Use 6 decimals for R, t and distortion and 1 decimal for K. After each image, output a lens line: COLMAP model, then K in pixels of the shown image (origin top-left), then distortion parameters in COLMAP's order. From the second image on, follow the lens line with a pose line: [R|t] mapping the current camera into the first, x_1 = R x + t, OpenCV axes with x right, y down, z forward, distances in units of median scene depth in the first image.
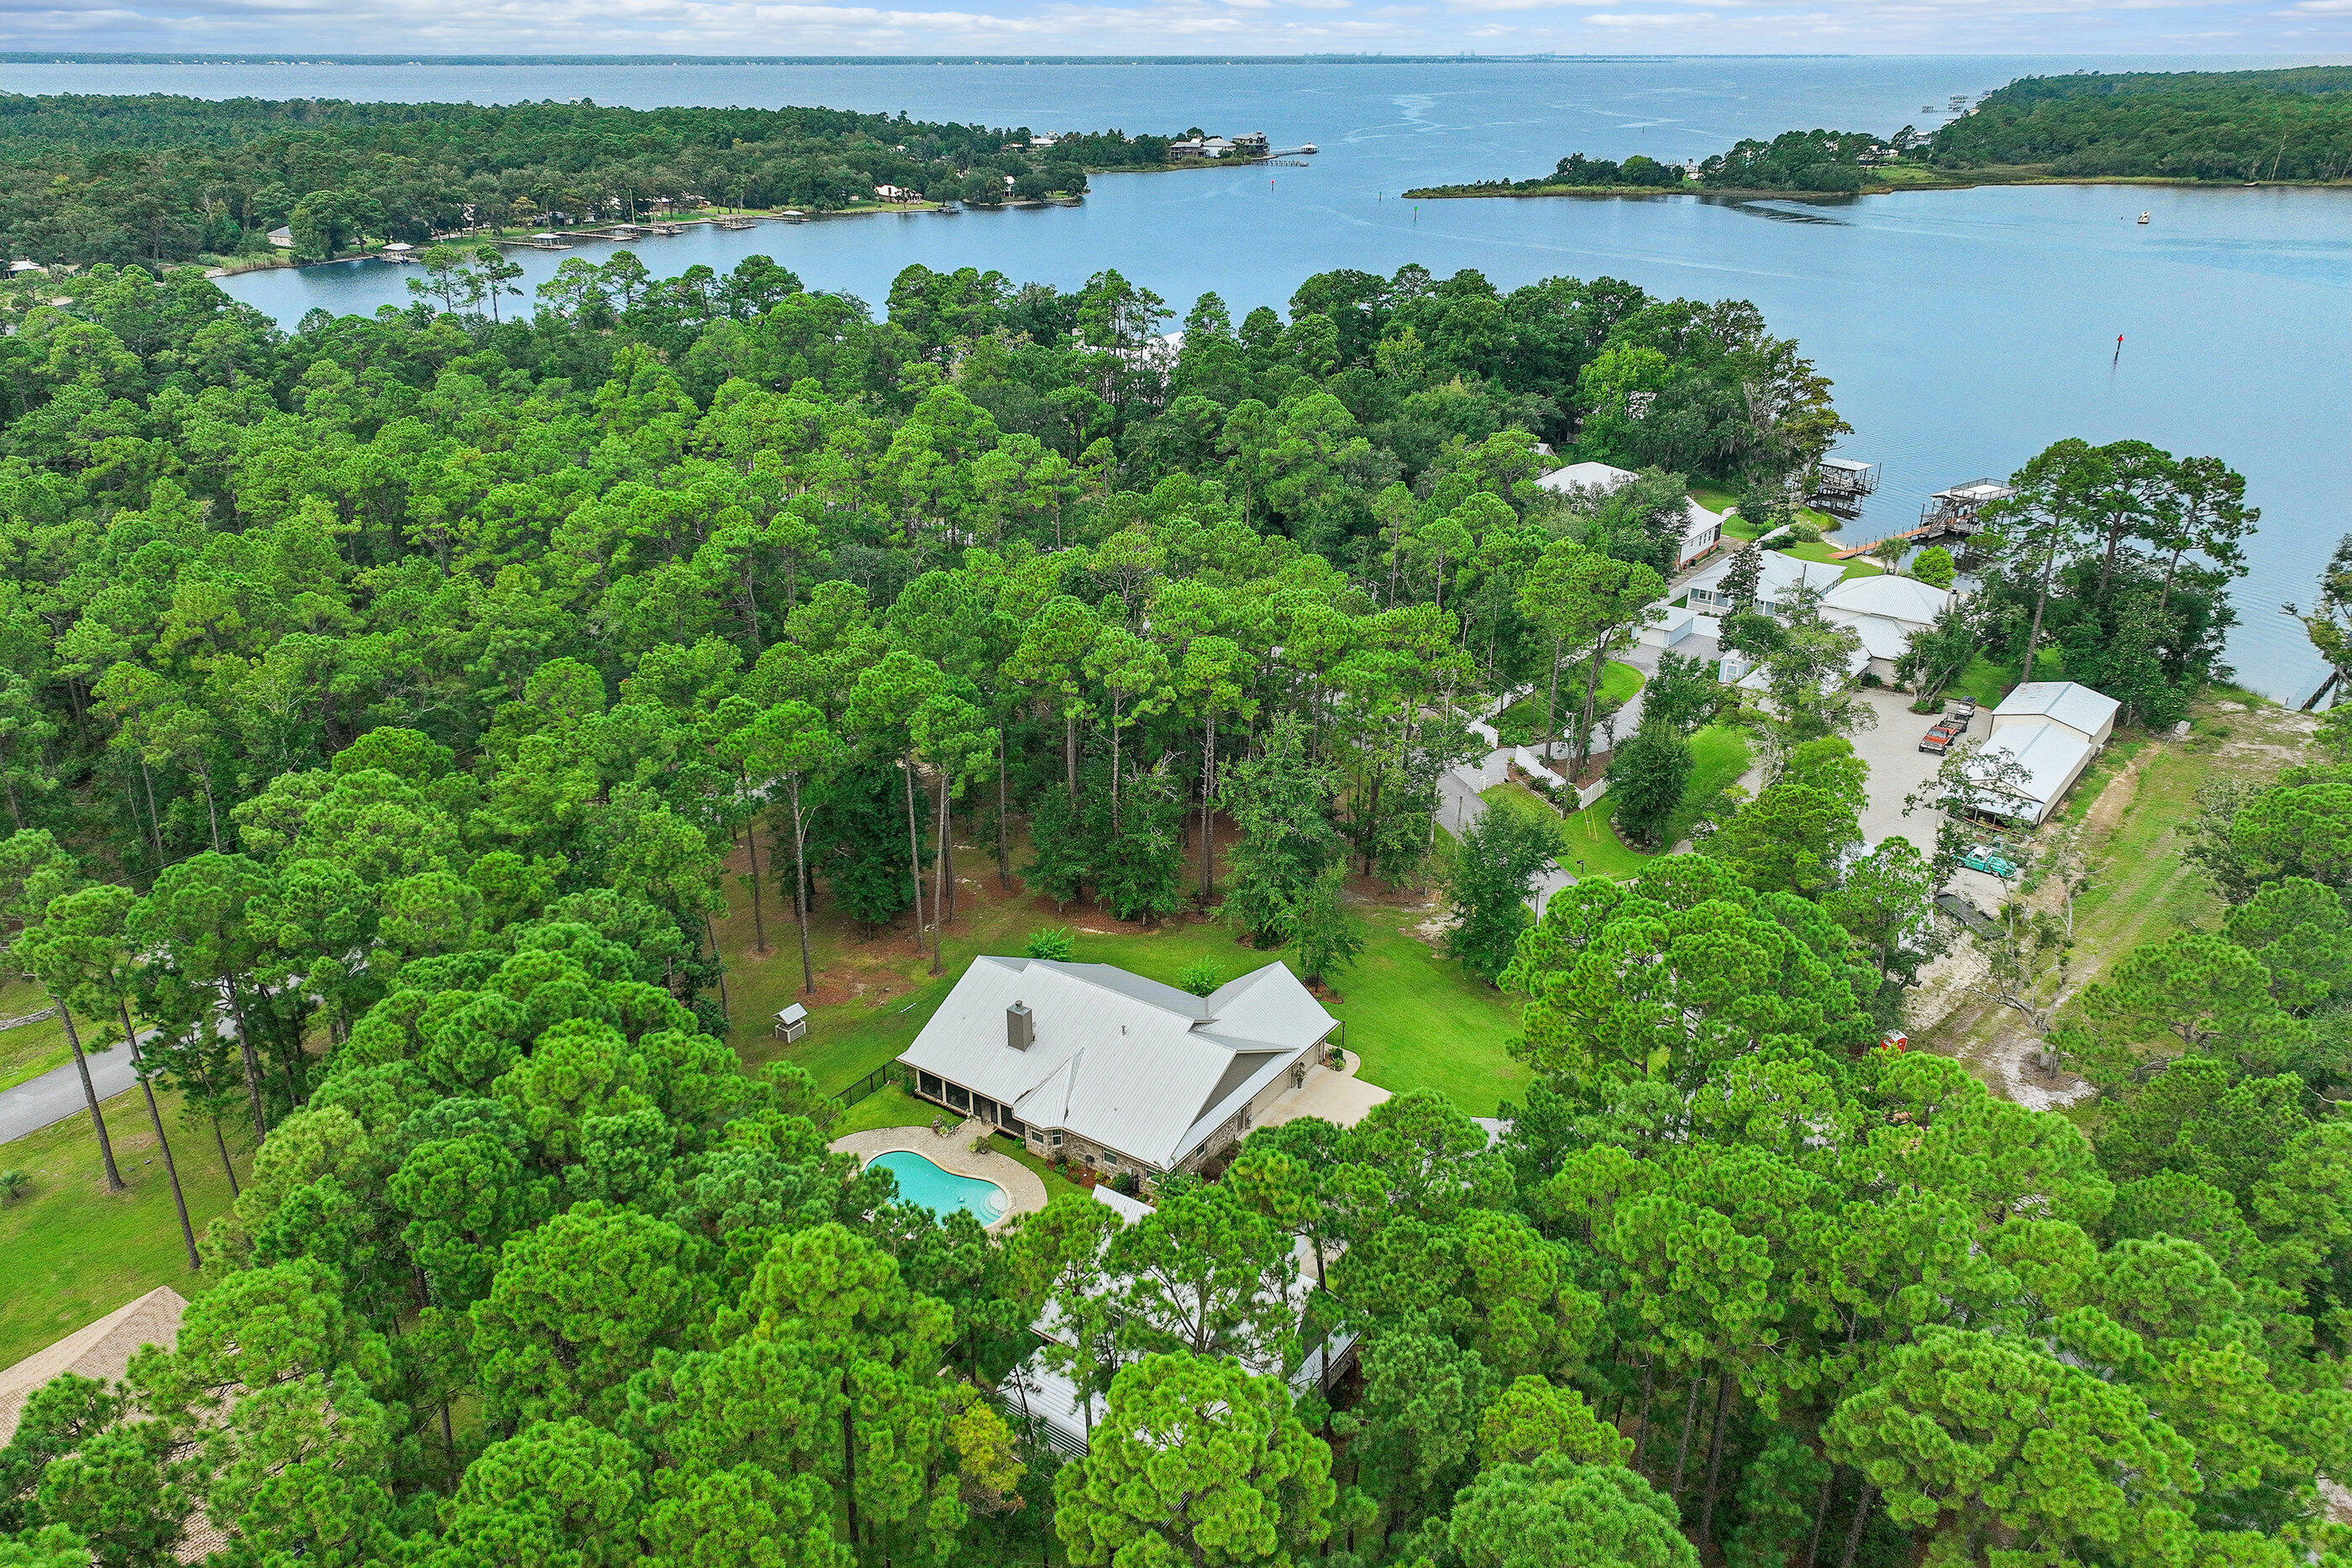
lens RADIAL K [[1721.1, 0, 1181.7], [0, 1721.1, 780.8], [0, 0, 1]] dist [0.001215, 0.022406]
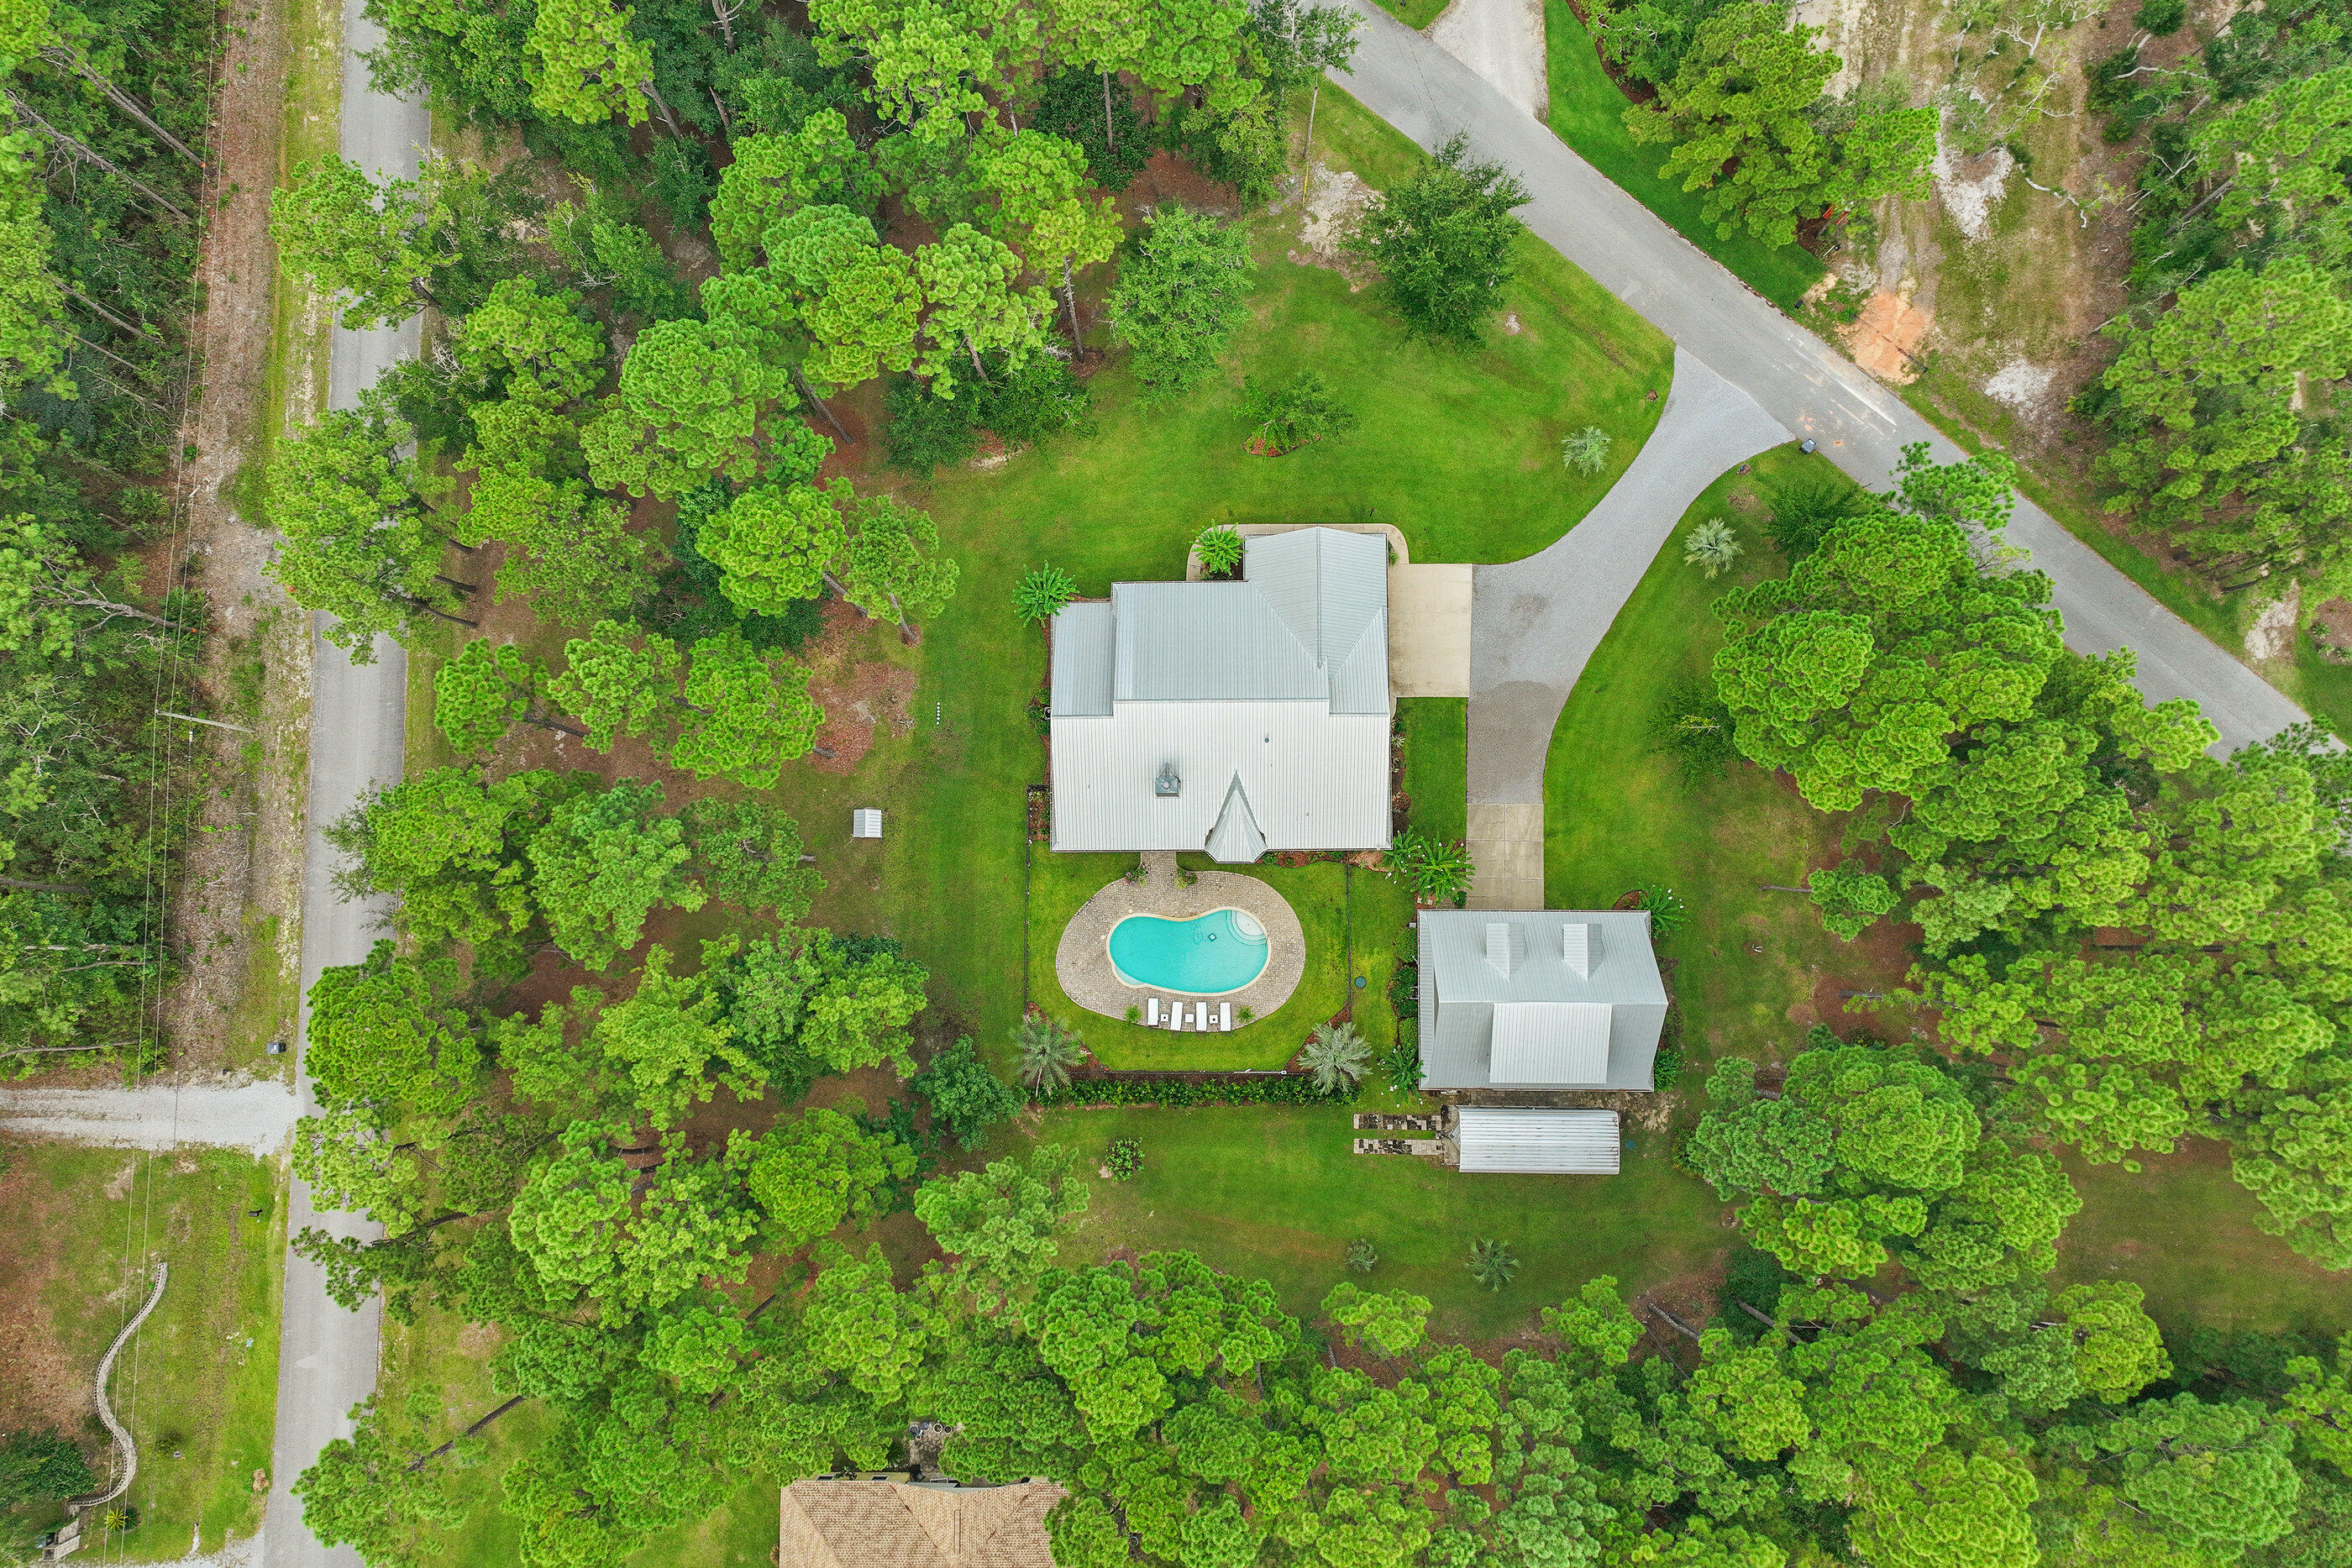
lens RADIAL K [[1634.1, 0, 1176.0], [0, 1634.1, 784.0], [0, 0, 1]] dist [0.000892, 0.001702]
pose [[0.821567, -0.569292, 0.030573, -0.076368], [0.248927, 0.406448, 0.879111, -0.433693], [-0.512897, -0.714638, 0.475636, 0.367623]]
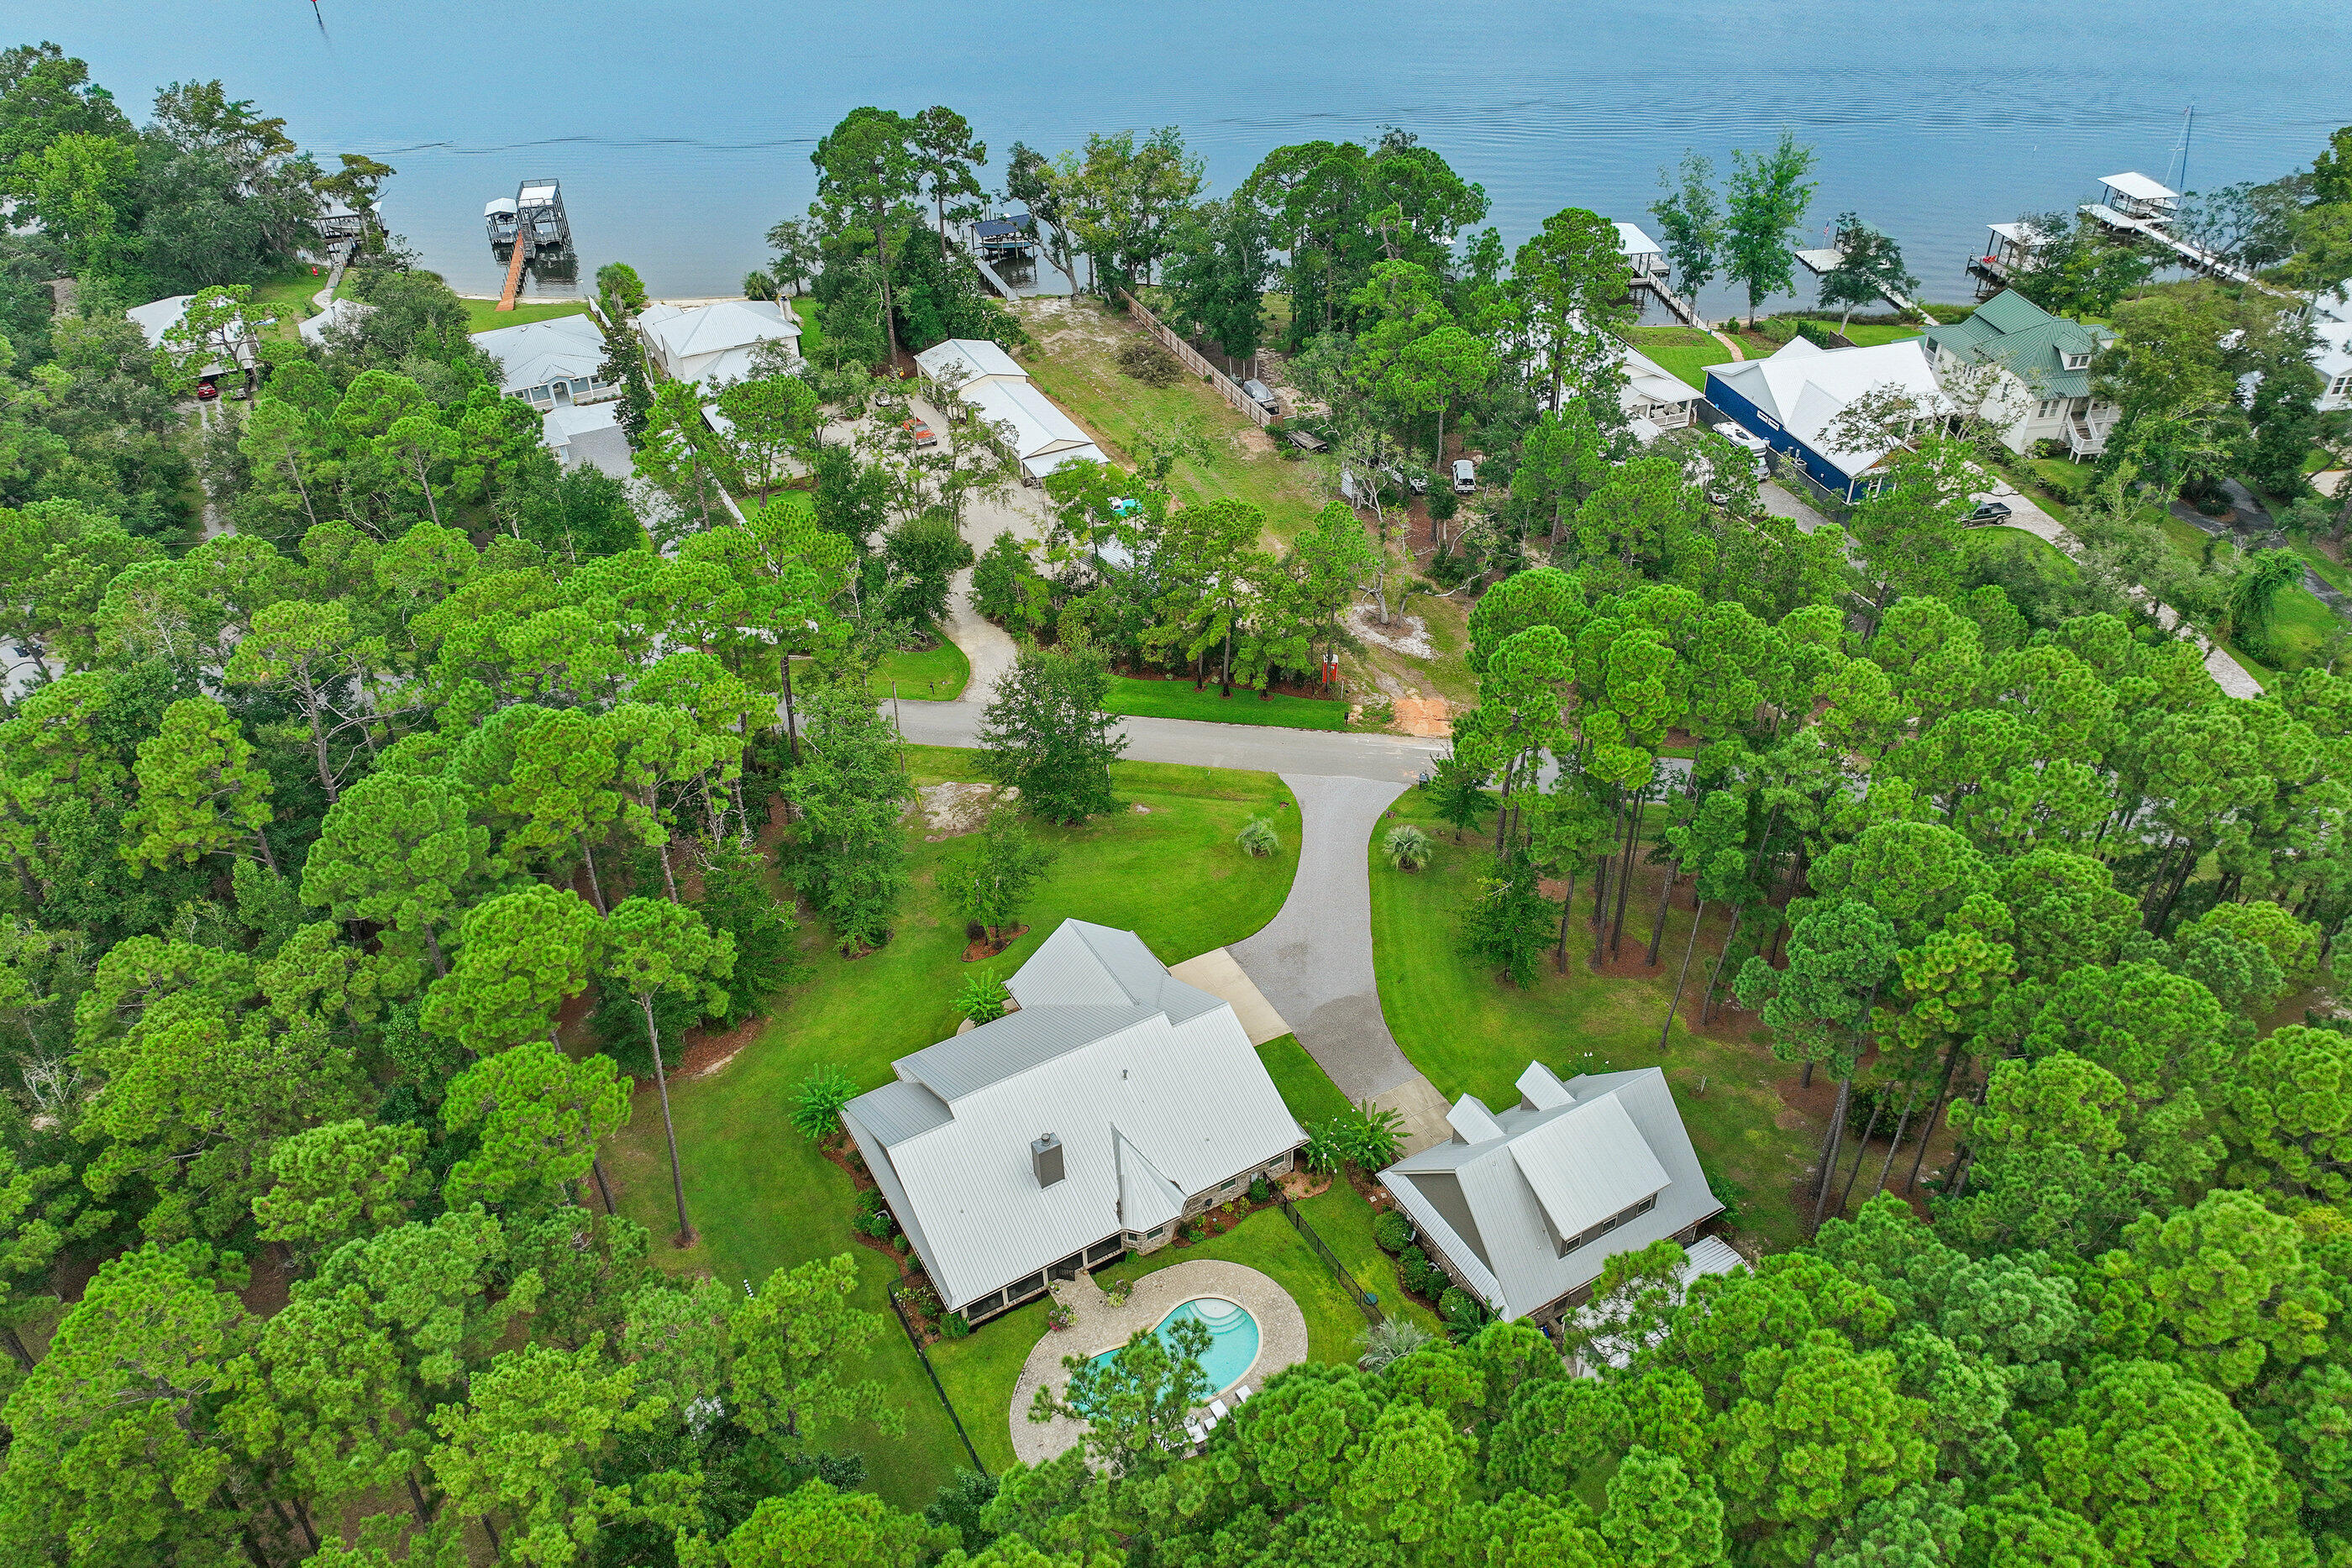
lens RADIAL K [[1664.9, 0, 1180.2], [0, 1664.9, 754.8], [0, 0, 1]] dist [-0.001614, 0.025365]
pose [[0.426424, -0.529474, 0.733363, -0.356319], [0.375981, 0.841166, 0.388687, -0.197922], [-0.822679, 0.109985, 0.557765, 0.317472]]
